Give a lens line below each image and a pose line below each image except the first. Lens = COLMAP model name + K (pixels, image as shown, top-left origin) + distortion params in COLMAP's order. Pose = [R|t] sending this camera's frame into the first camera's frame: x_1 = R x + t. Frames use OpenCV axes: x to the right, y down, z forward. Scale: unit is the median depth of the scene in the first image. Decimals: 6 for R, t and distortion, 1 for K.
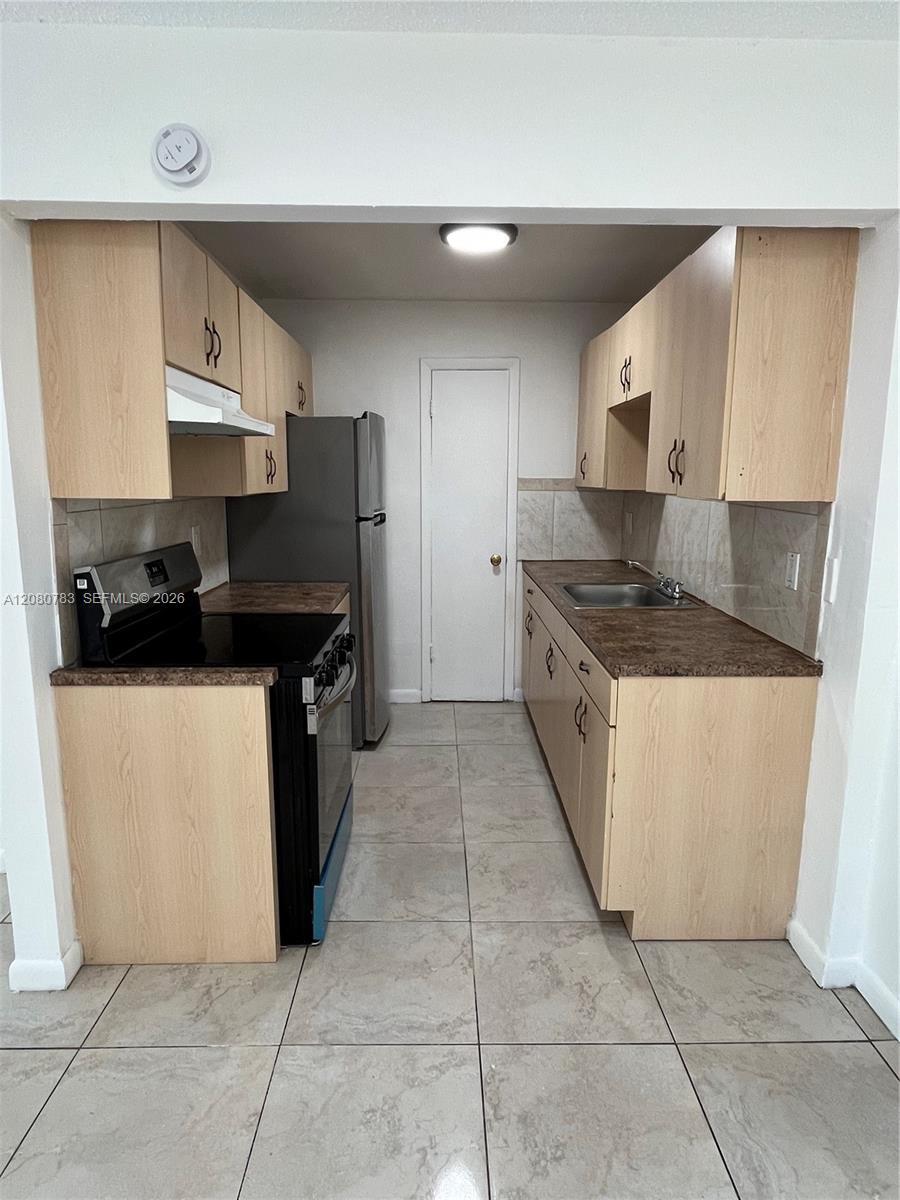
lens RADIAL K [[712.2, 0, 452.4], [0, 712.2, 600.3], [0, 0, 1]] dist [0.000428, 0.000147]
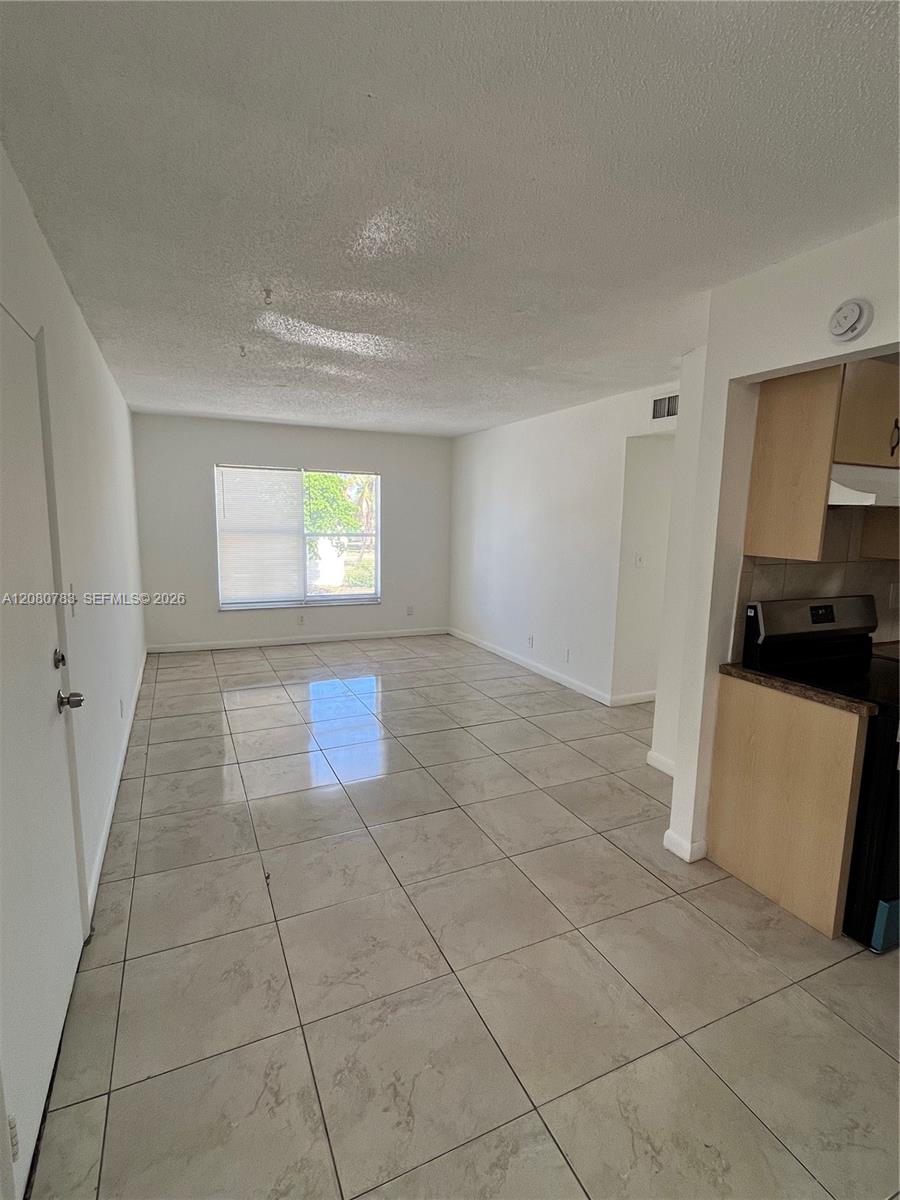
lens RADIAL K [[589.8, 0, 449.2], [0, 589.8, 602.3], [0, 0, 1]] dist [-0.000115, 0.000248]
pose [[0.399649, 0.138511, -0.906143, 0.332323], [-0.174611, 0.981921, 0.073083, -0.022102], [0.899884, 0.129015, 0.416609, -0.091204]]
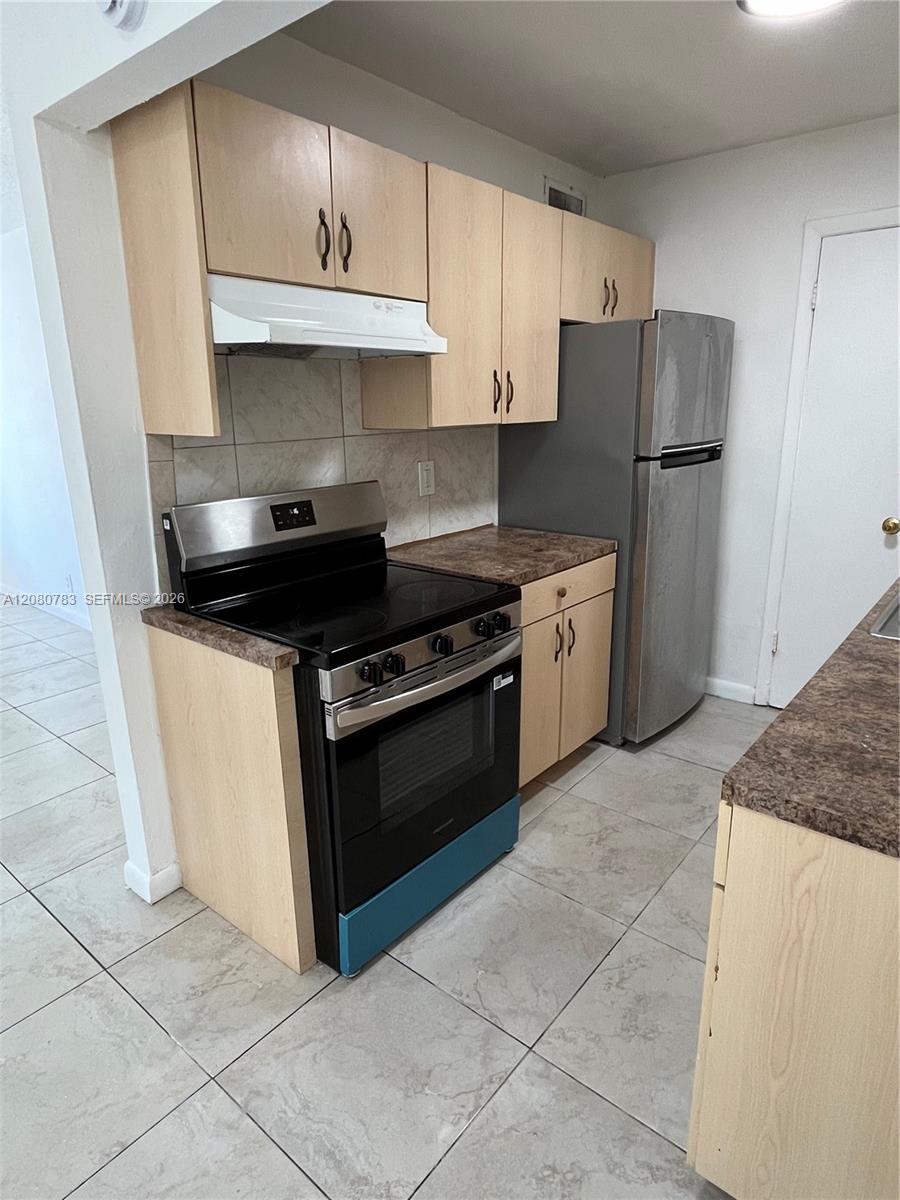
lens RADIAL K [[713.9, 0, 449.2], [0, 713.9, 602.2], [0, 0, 1]] dist [0.001783, -0.000248]
pose [[0.758103, 0.164538, -0.631036, 0.374733], [-0.095915, 0.985256, 0.141670, -0.087279], [0.645042, -0.046875, 0.762708, 0.474477]]
